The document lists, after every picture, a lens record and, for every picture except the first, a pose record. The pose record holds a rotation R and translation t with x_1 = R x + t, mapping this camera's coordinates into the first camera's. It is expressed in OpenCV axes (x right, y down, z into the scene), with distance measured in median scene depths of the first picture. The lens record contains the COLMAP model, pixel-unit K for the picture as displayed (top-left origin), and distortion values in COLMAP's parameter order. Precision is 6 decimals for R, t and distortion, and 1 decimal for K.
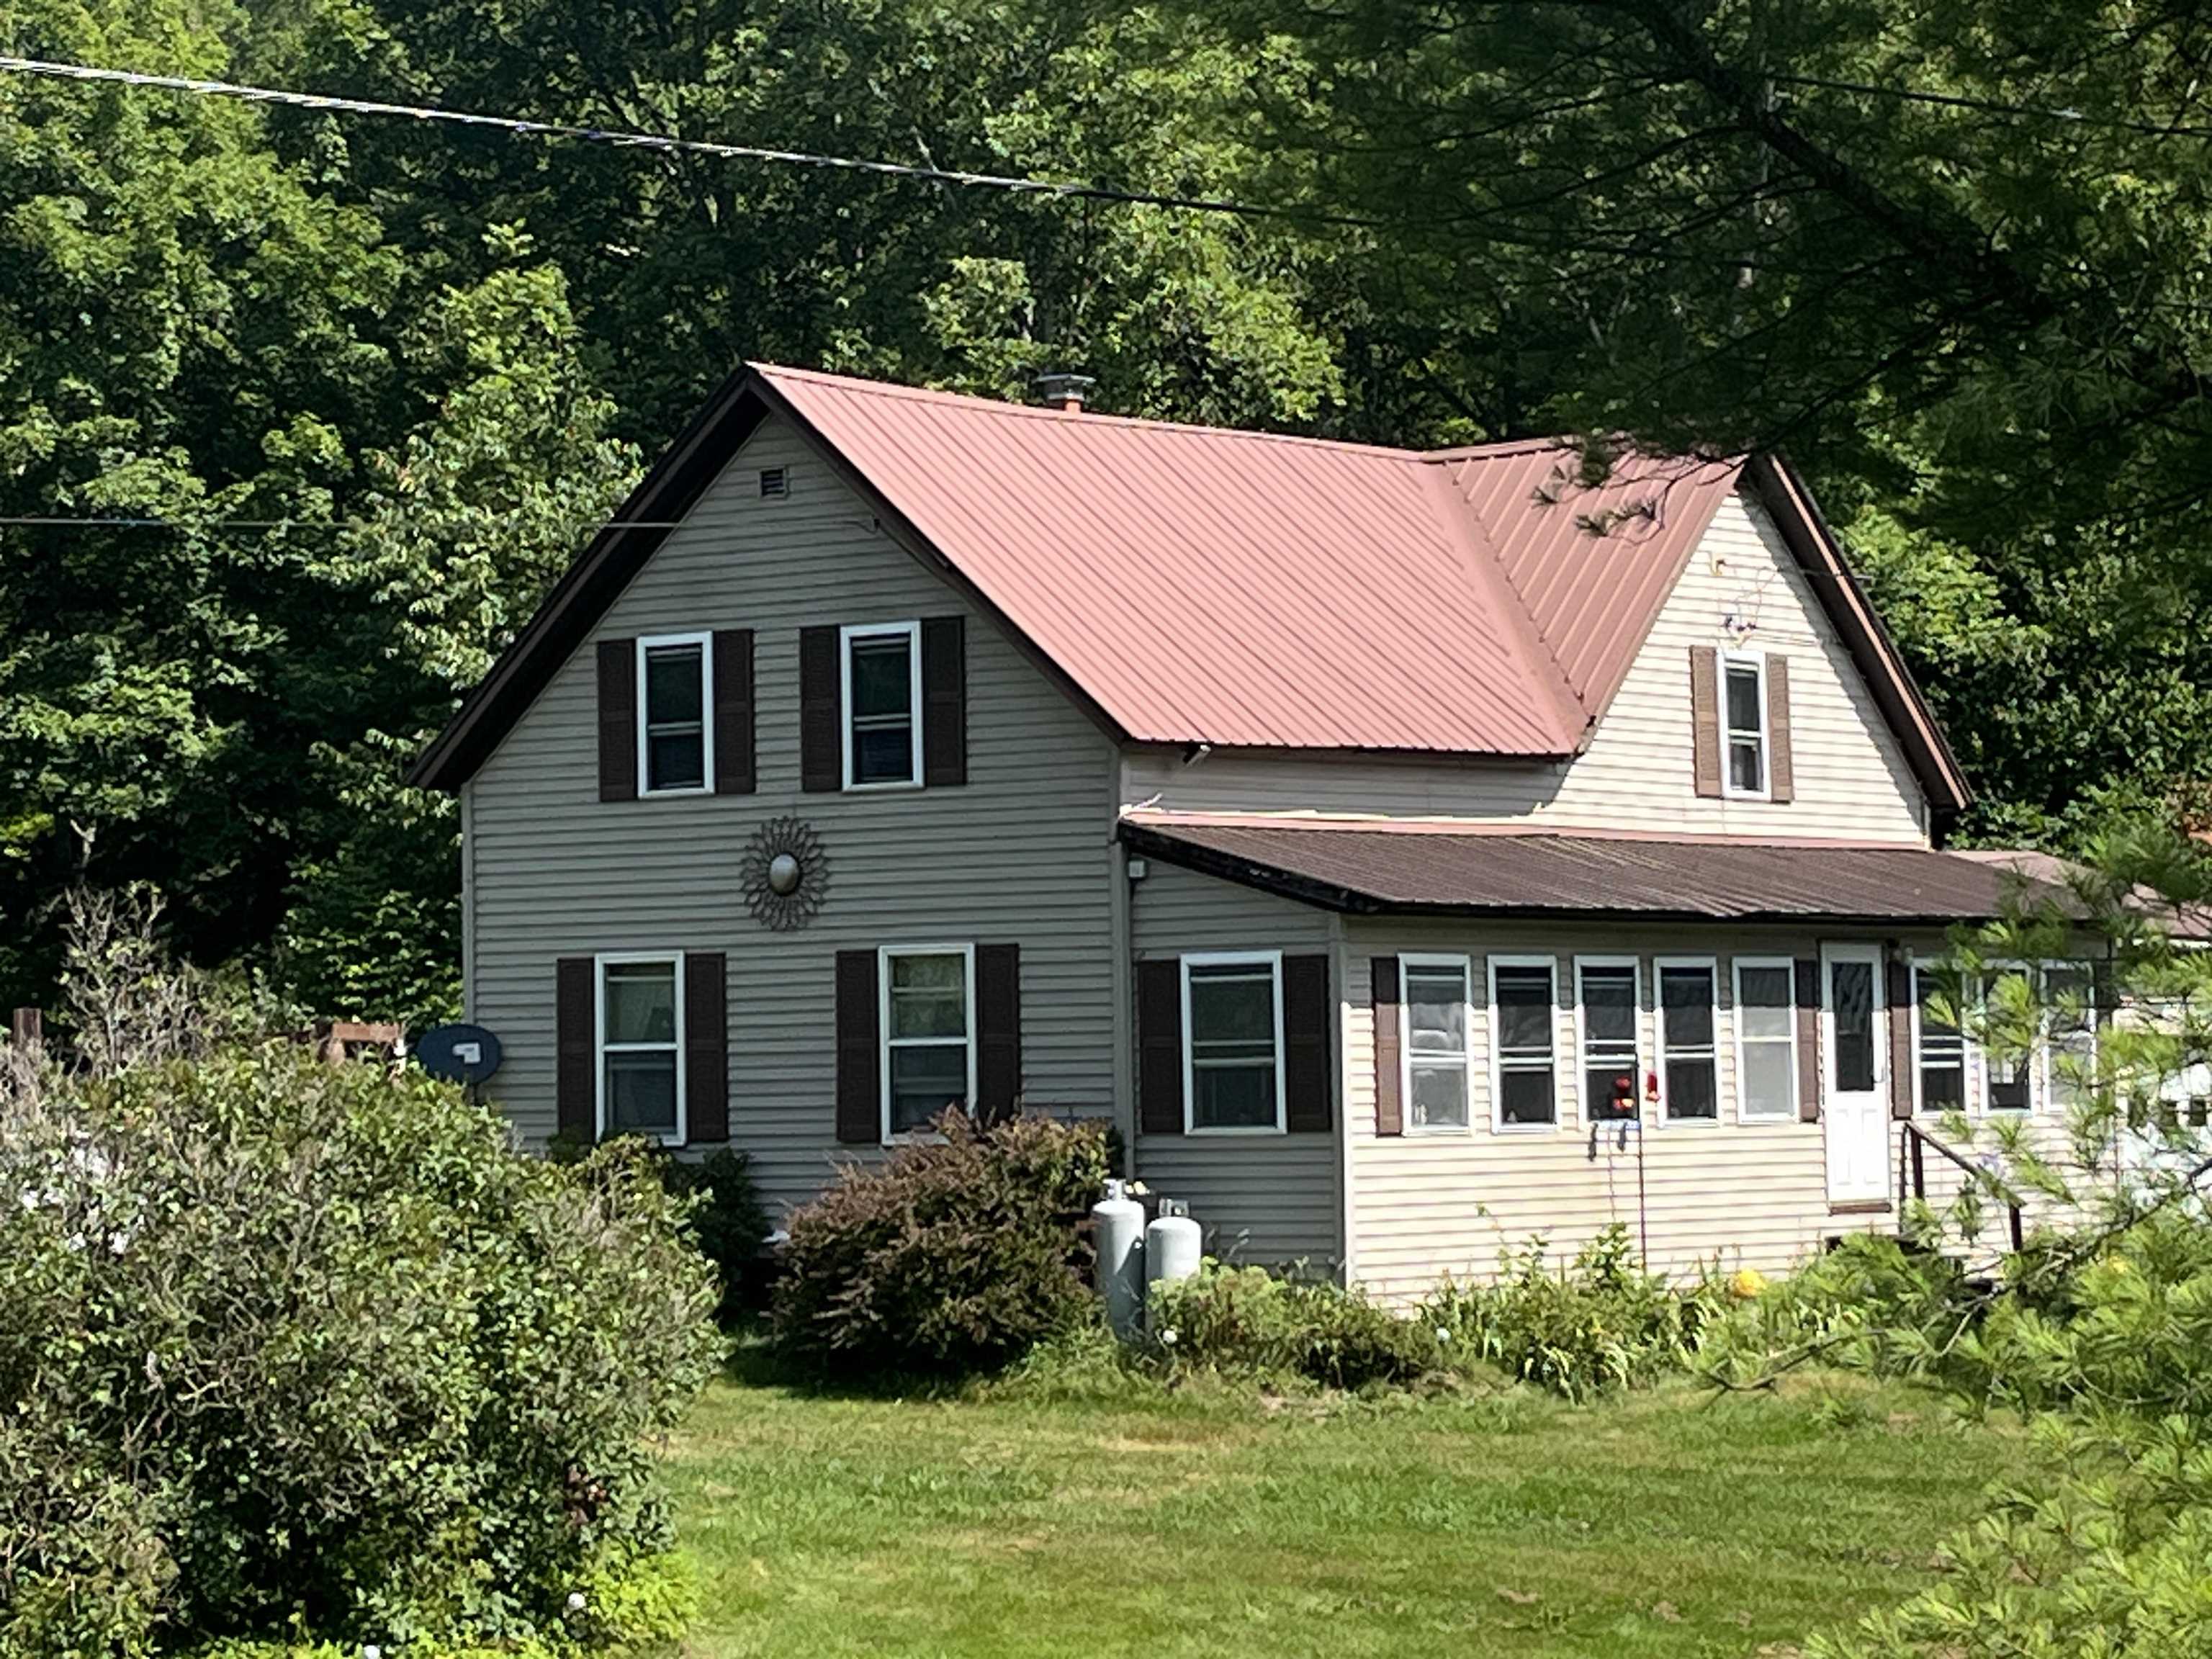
lens RADIAL K [[5888.4, 0, 1096.6], [0, 5888.4, 831.9], [0, 0, 1]] dist [0.058071, 0.000000]
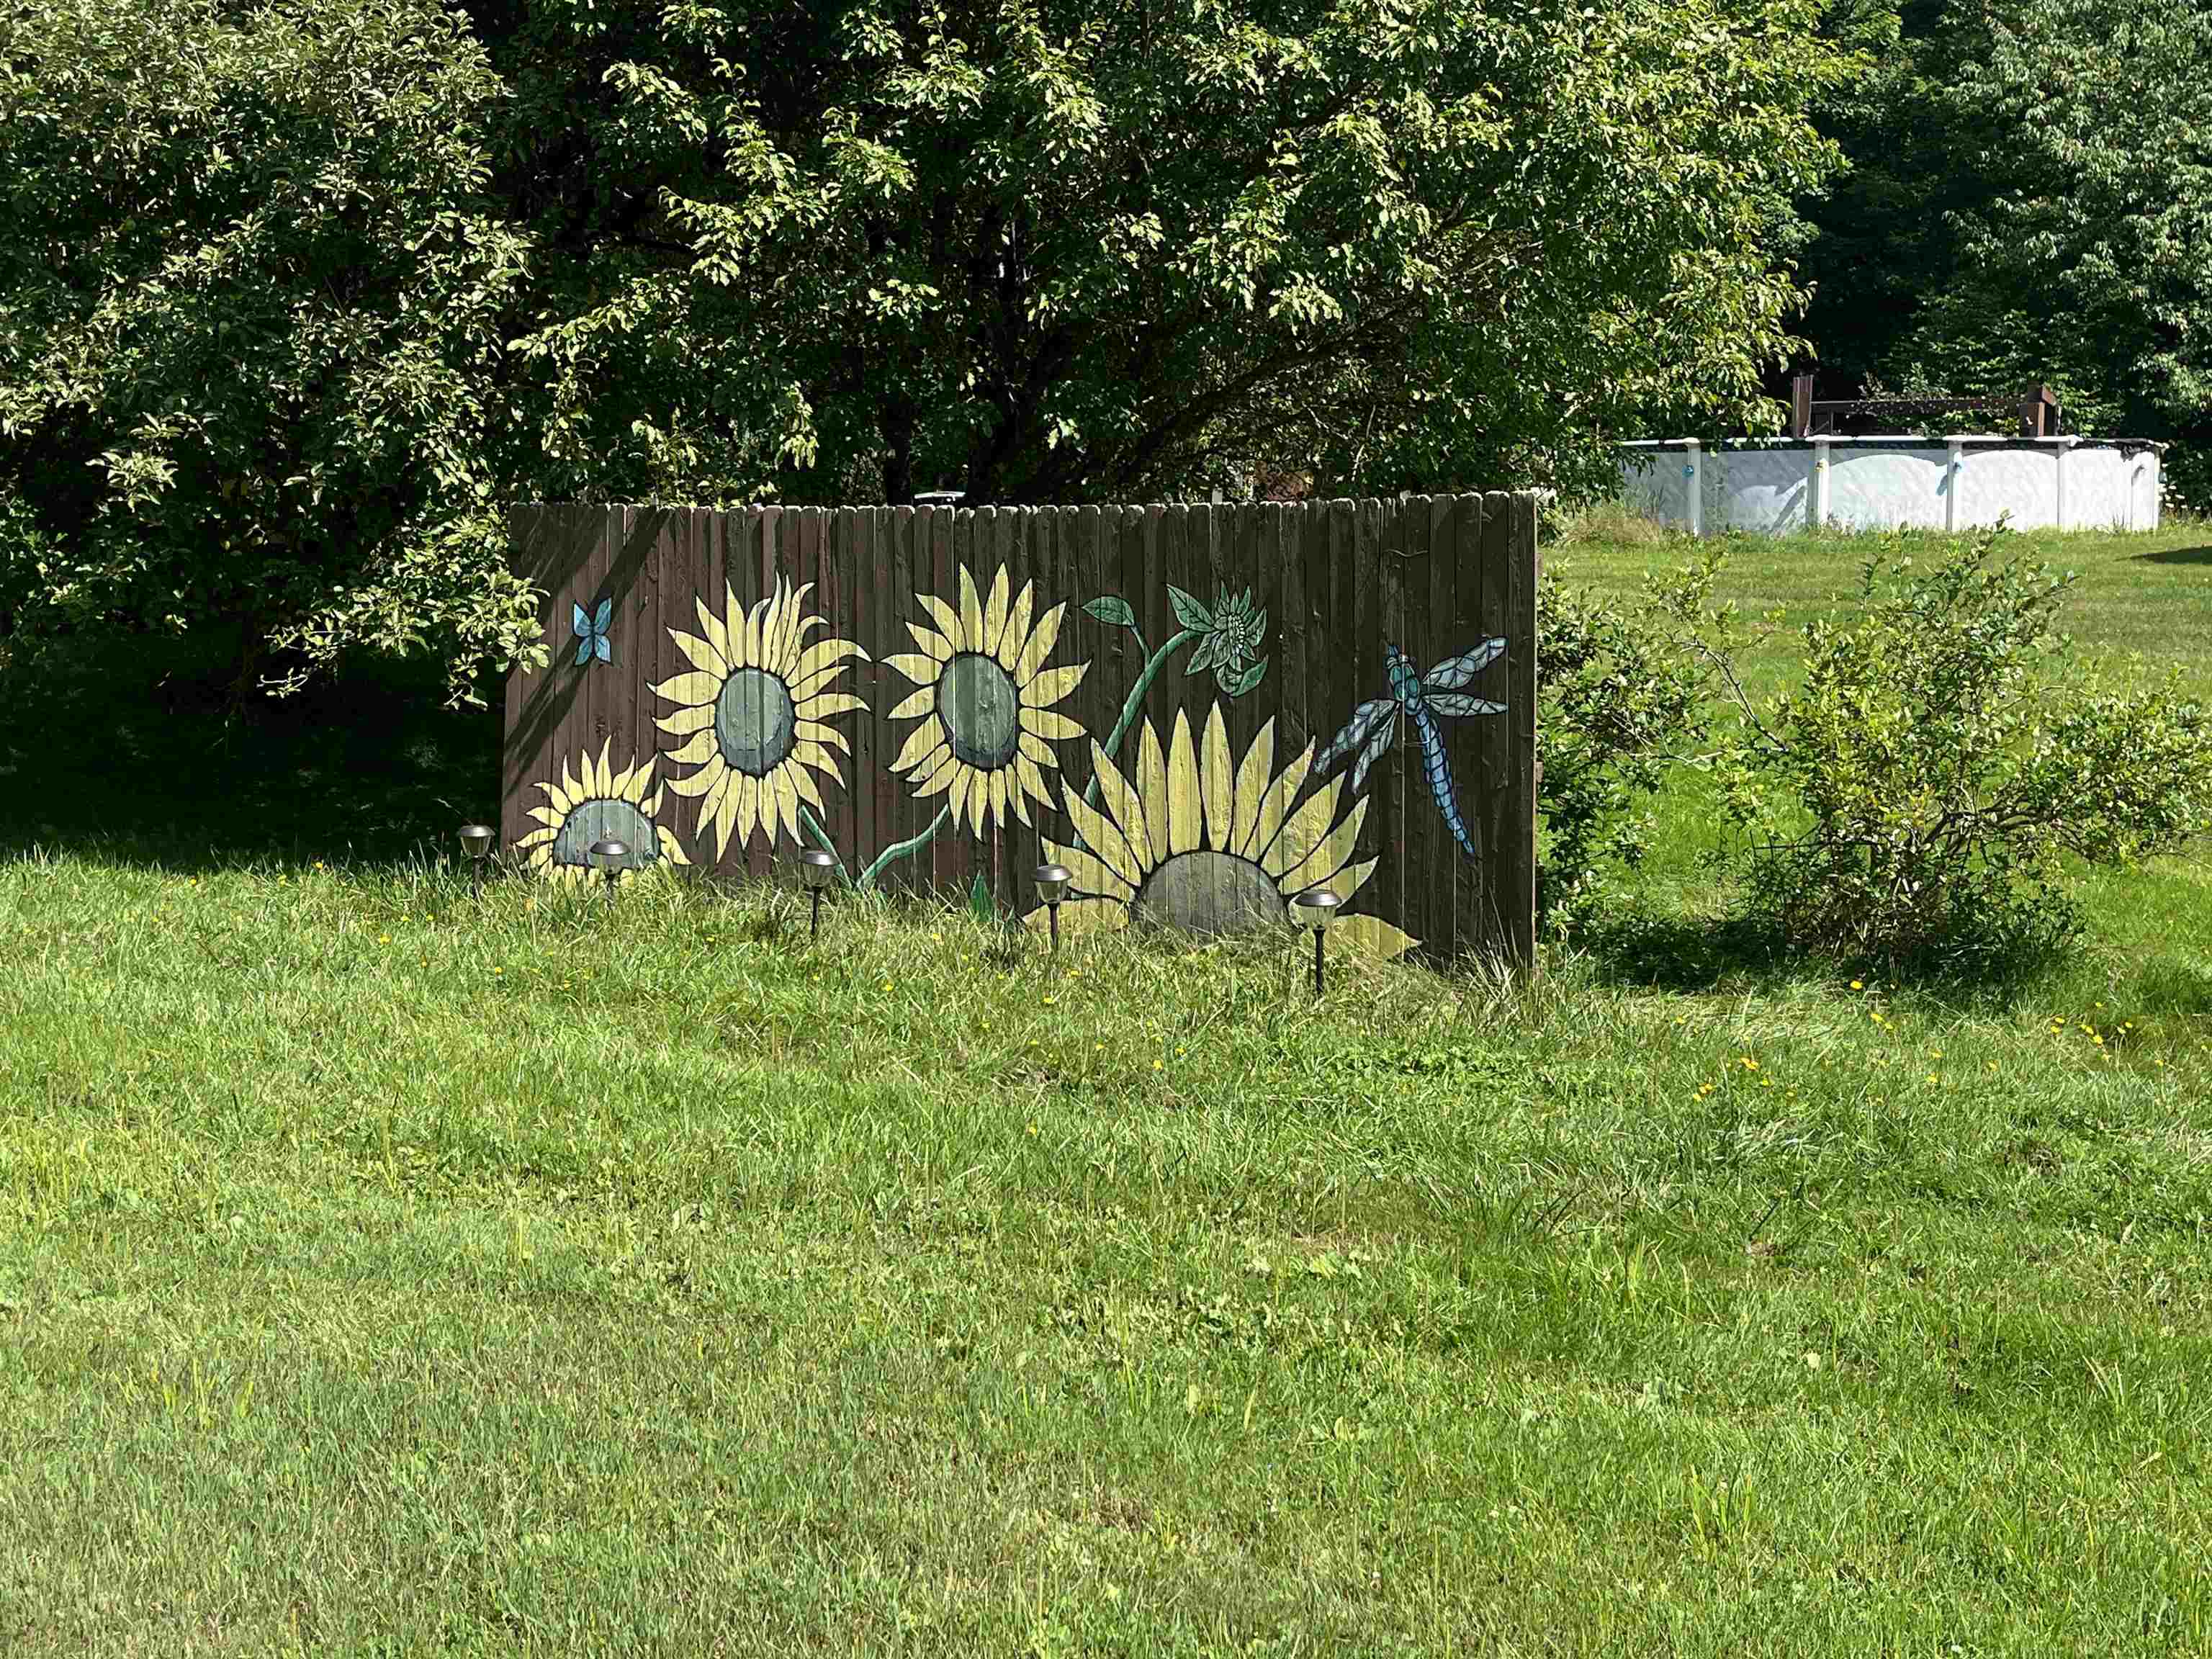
lens RADIAL K [[2566.5, 0, 1103.7], [0, 2566.5, 833.6], [0, 0, 1]] dist [0.024555, 0.000000]
pose [[0.978770, 0.047677, -0.199339, -0.284455], [-0.017308, 0.988322, 0.151395, 0.062559], [0.204230, -0.144731, 0.968165, 0.439152]]
